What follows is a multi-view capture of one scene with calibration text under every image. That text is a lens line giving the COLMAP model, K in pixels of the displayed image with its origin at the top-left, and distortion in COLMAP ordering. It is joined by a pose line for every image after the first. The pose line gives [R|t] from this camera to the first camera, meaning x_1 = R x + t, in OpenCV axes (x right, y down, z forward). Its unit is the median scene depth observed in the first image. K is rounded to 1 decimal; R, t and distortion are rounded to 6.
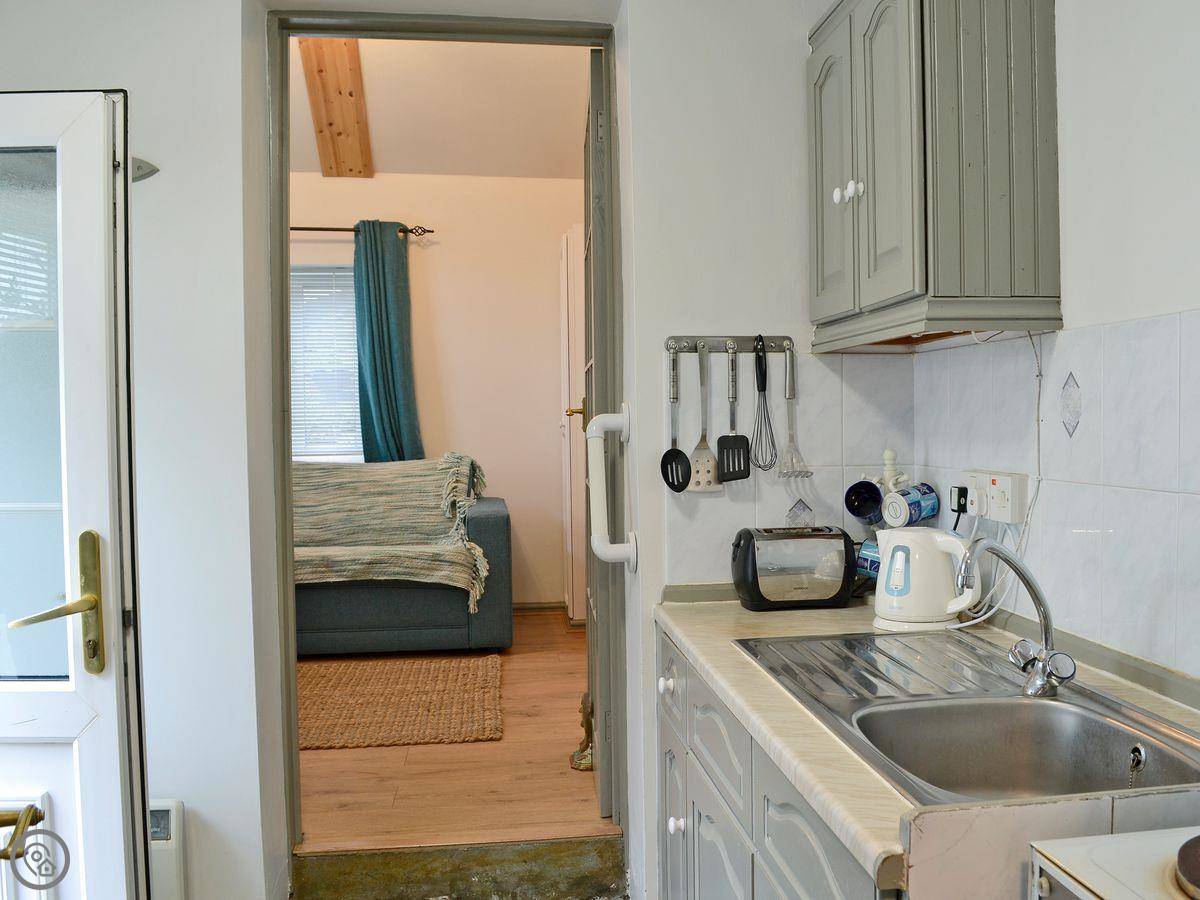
lens RADIAL K [[995.1, 0, 602.0], [0, 995.1, 452.6], [0, 0, 1]] dist [-0.074403, -0.012311]
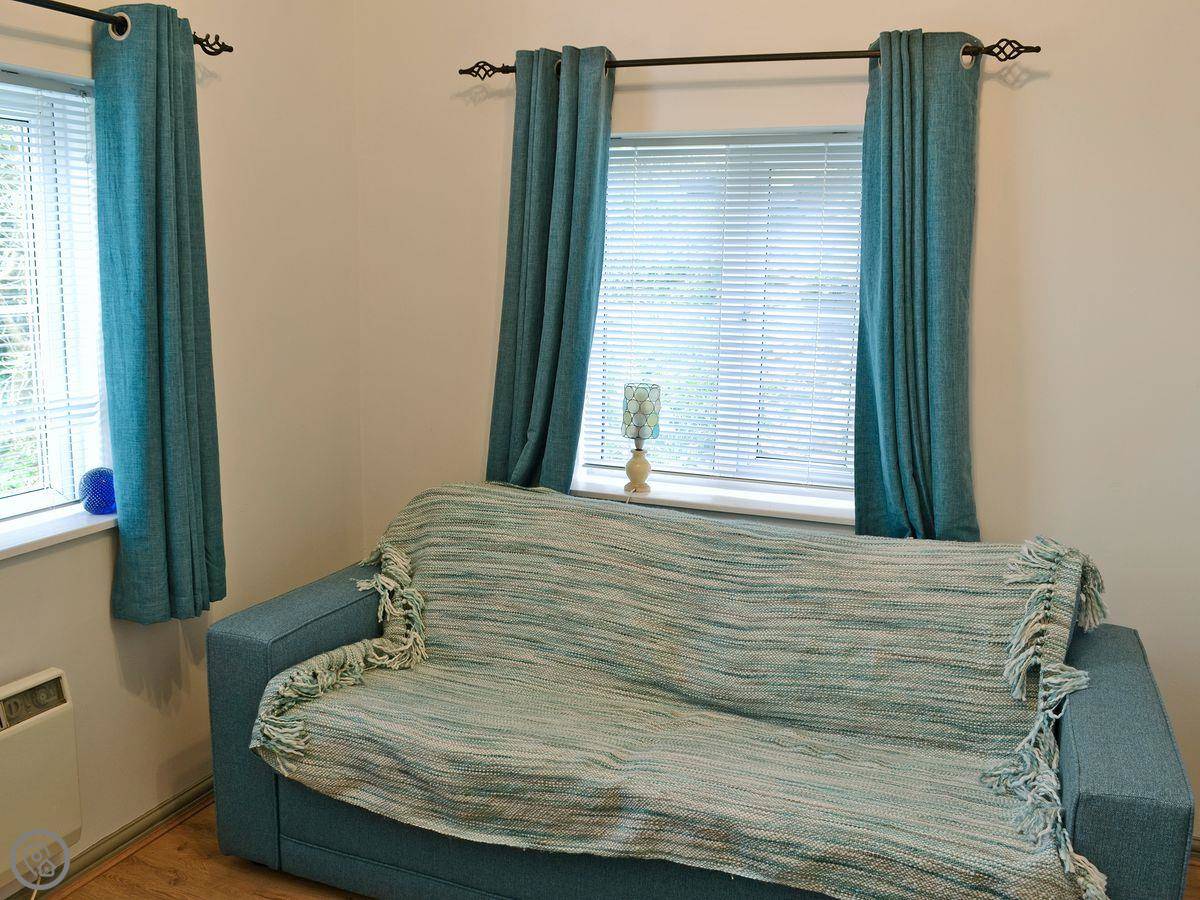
lens RADIAL K [[995.1, 0, 589.5], [0, 995.1, 444.9], [0, 0, 1]] dist [-0.074403, -0.012311]
pose [[0.860996, 0.115358, -0.495356, -0.109446], [-0.046412, 0.987696, 0.149342, -0.101356], [0.506489, -0.105592, 0.855756, 0.501395]]
